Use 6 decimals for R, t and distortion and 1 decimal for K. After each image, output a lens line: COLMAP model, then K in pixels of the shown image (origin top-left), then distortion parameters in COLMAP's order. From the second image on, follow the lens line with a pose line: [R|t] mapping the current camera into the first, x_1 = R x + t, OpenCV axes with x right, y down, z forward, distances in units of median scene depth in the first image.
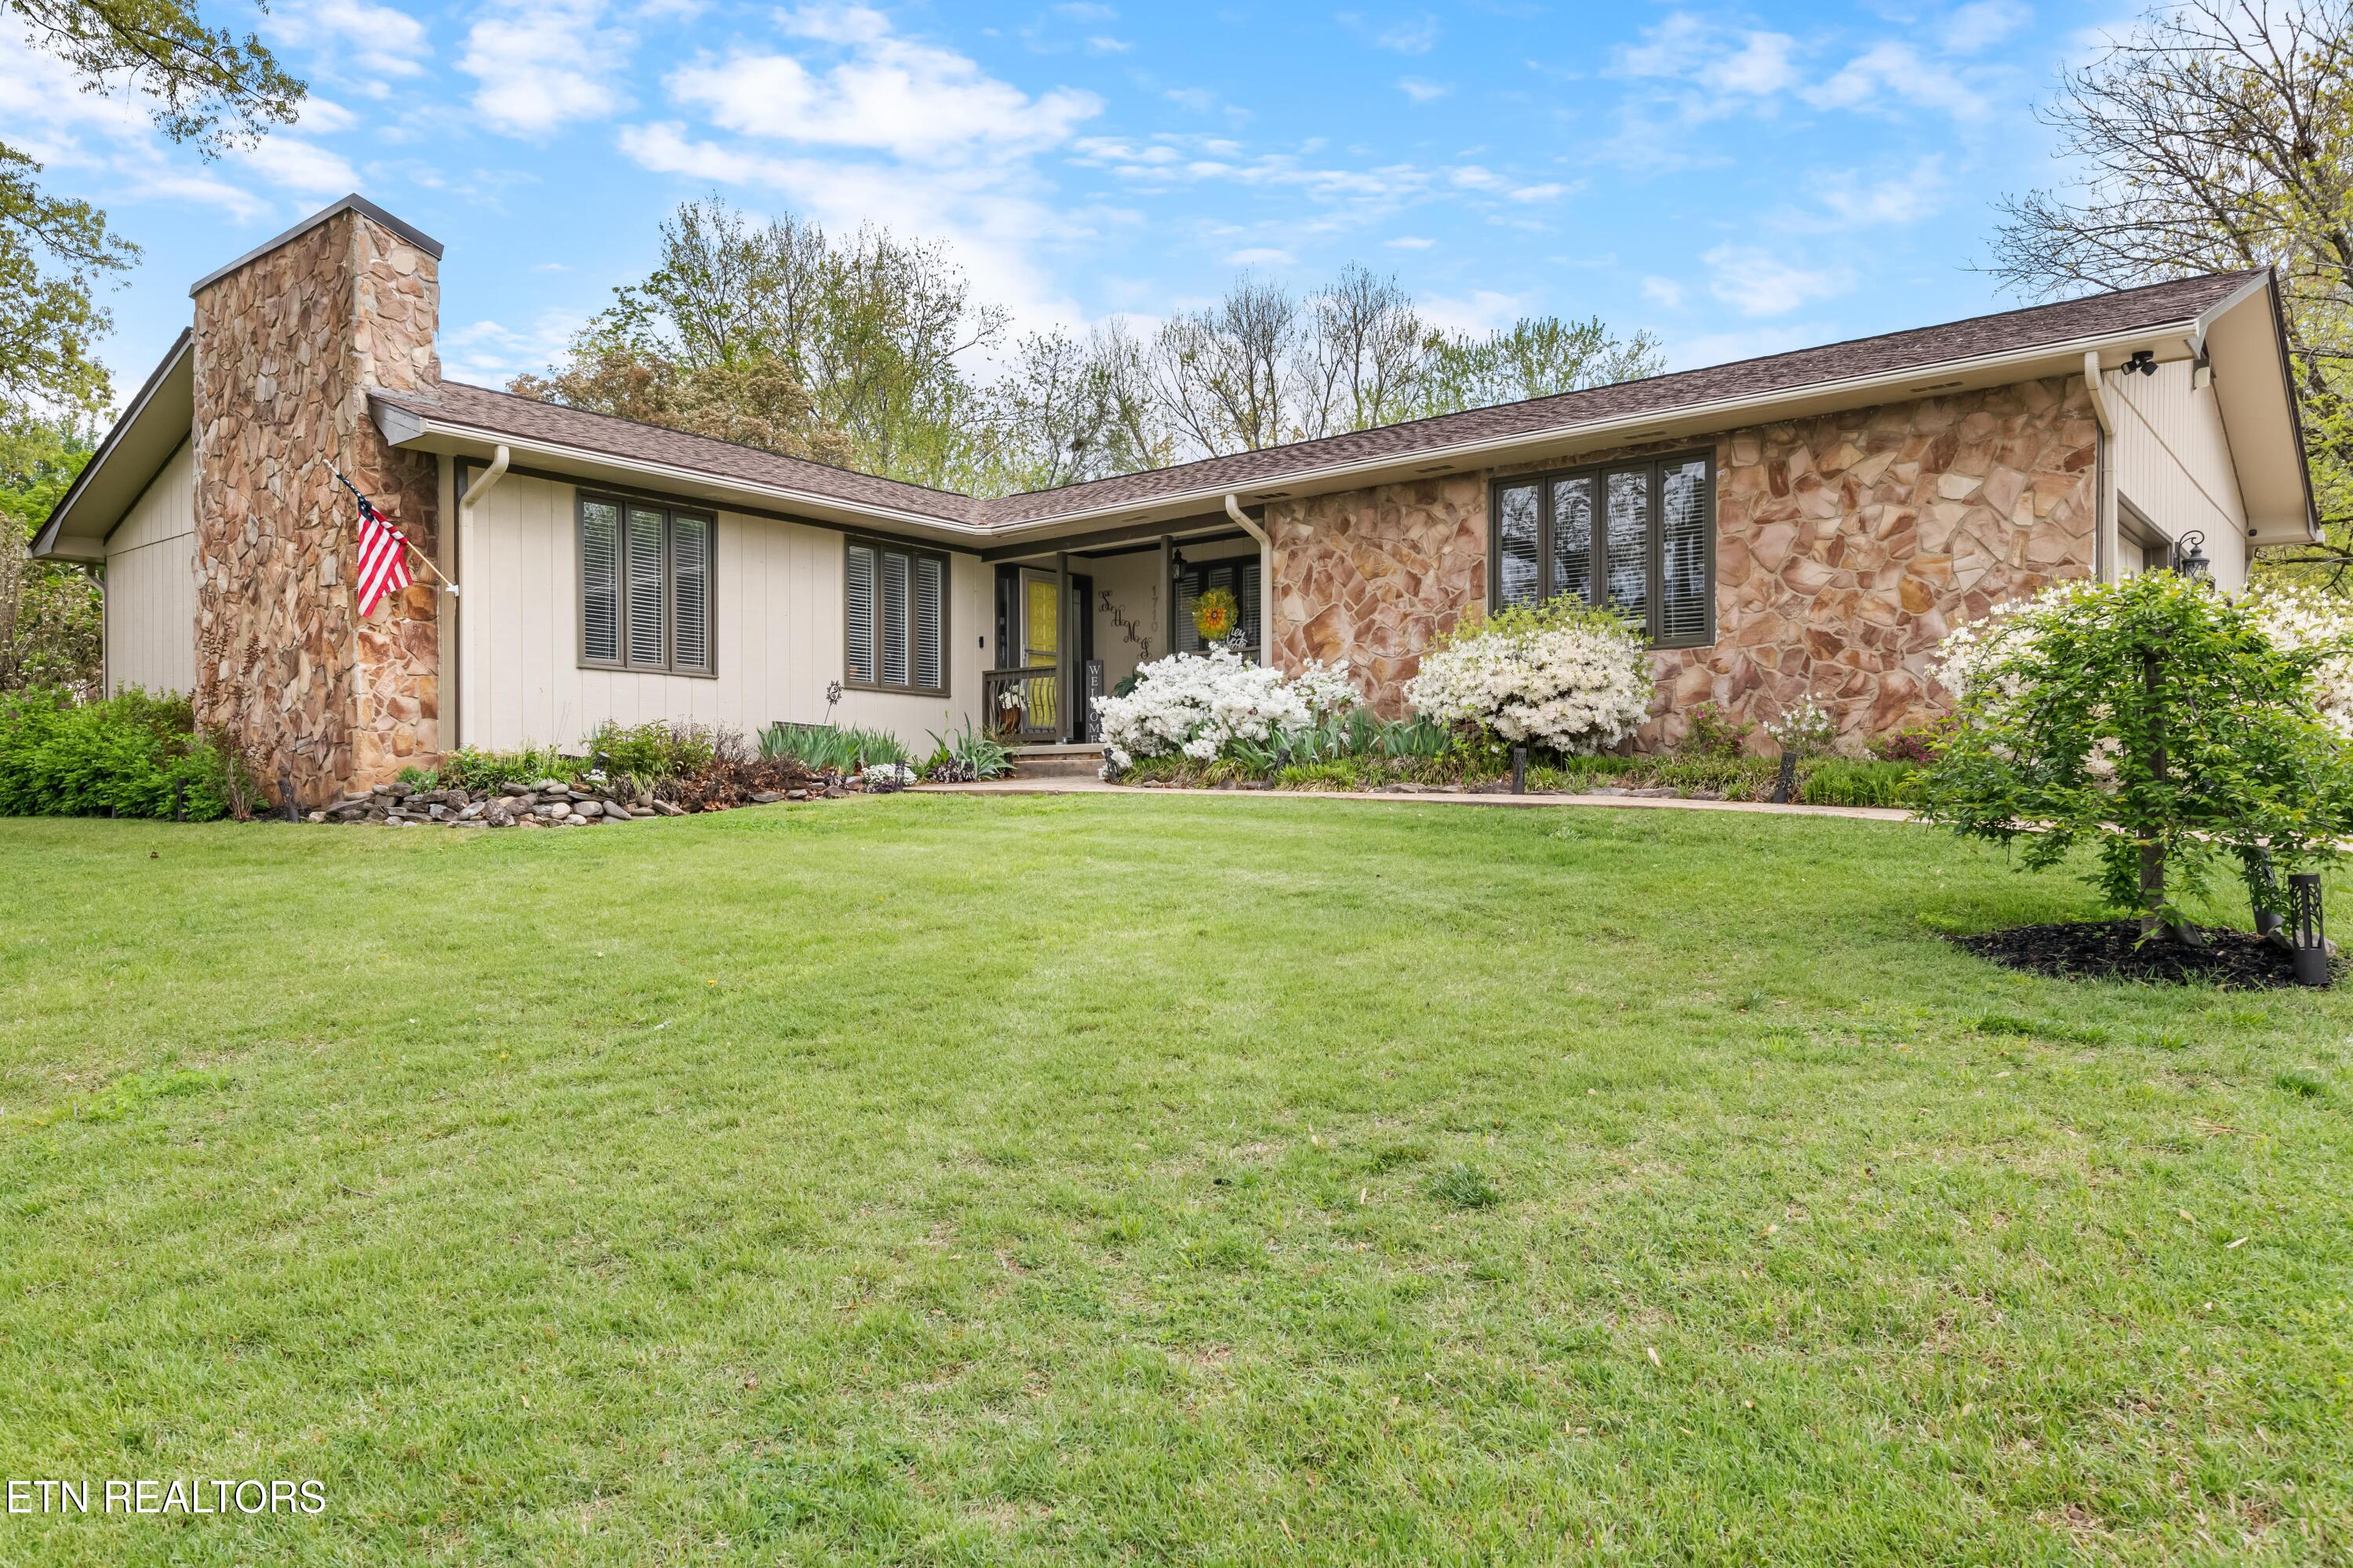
lens RADIAL K [[1565.9, 0, 1166.0], [0, 1565.9, 803.1], [0, 0, 1]] dist [0.010466, -0.000034]
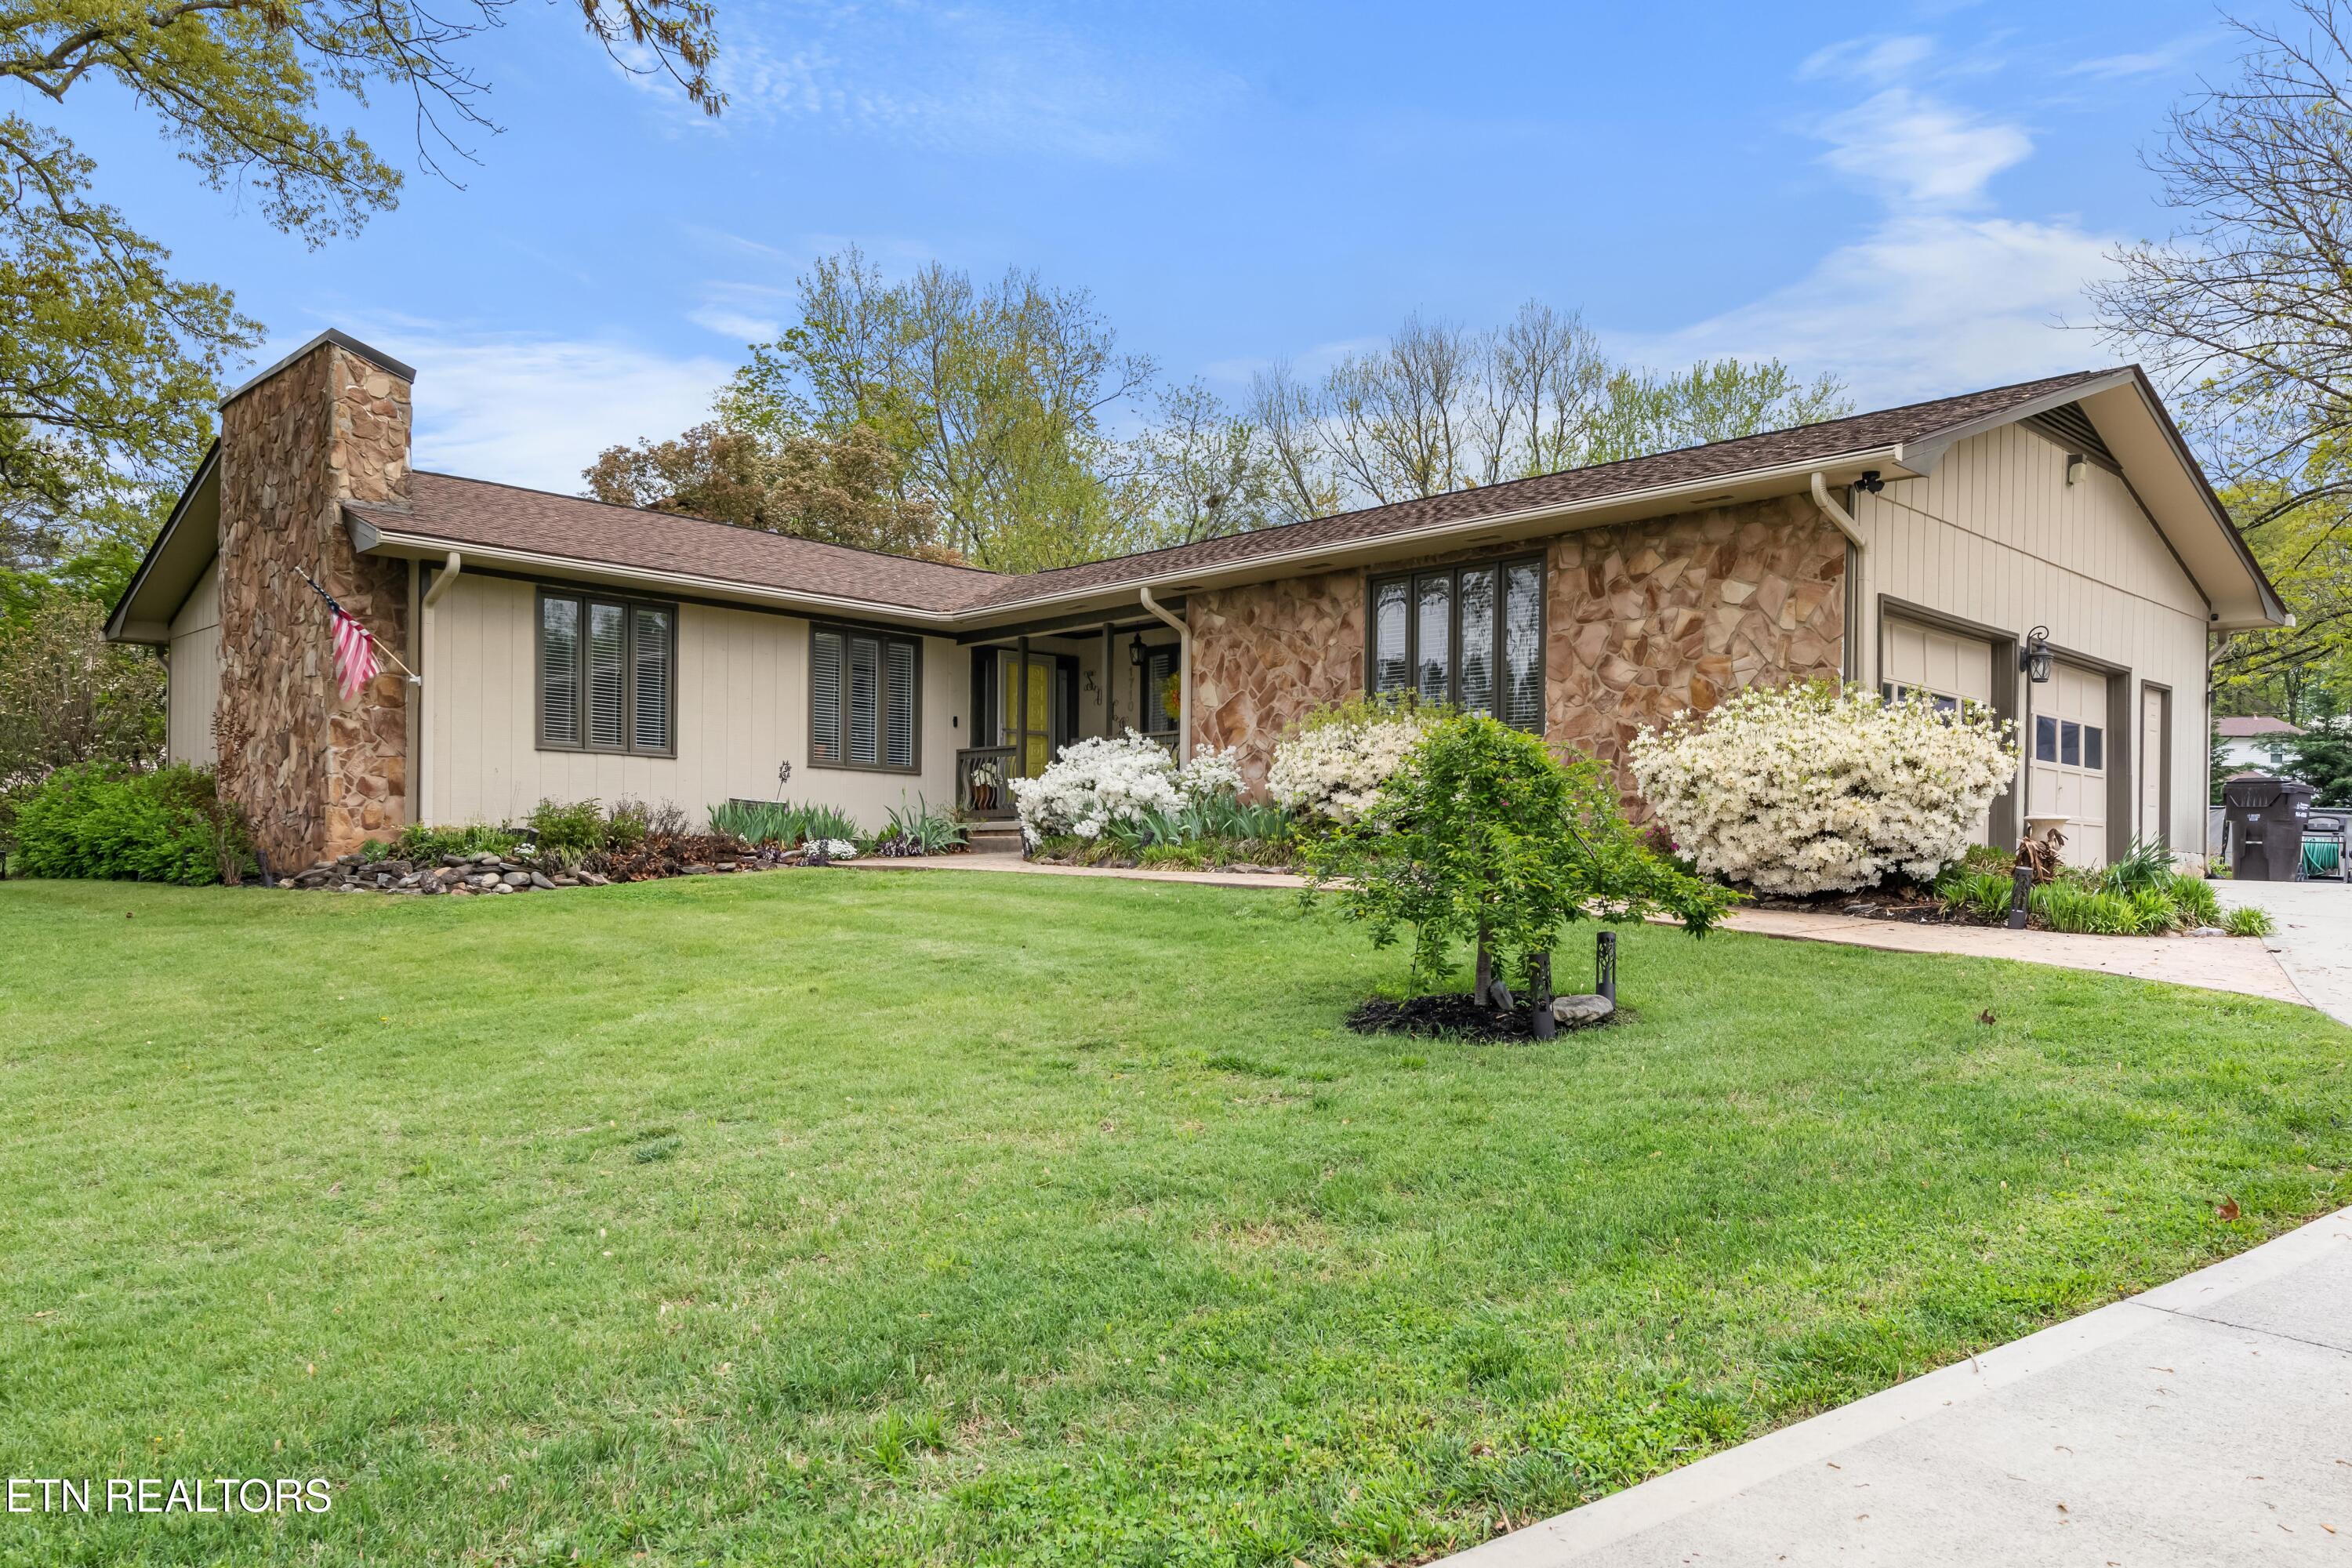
lens RADIAL K [[1690.3, 0, 1251.1], [0, 1690.3, 866.8], [0, 0, 1]] dist [0.011903, -0.002026]
pose [[0.996549, 0.010829, -0.082295, 0.225375], [-0.011037, 0.999937, -0.002078, -0.007336], [0.082267, 0.002979, 0.996606, -0.142621]]
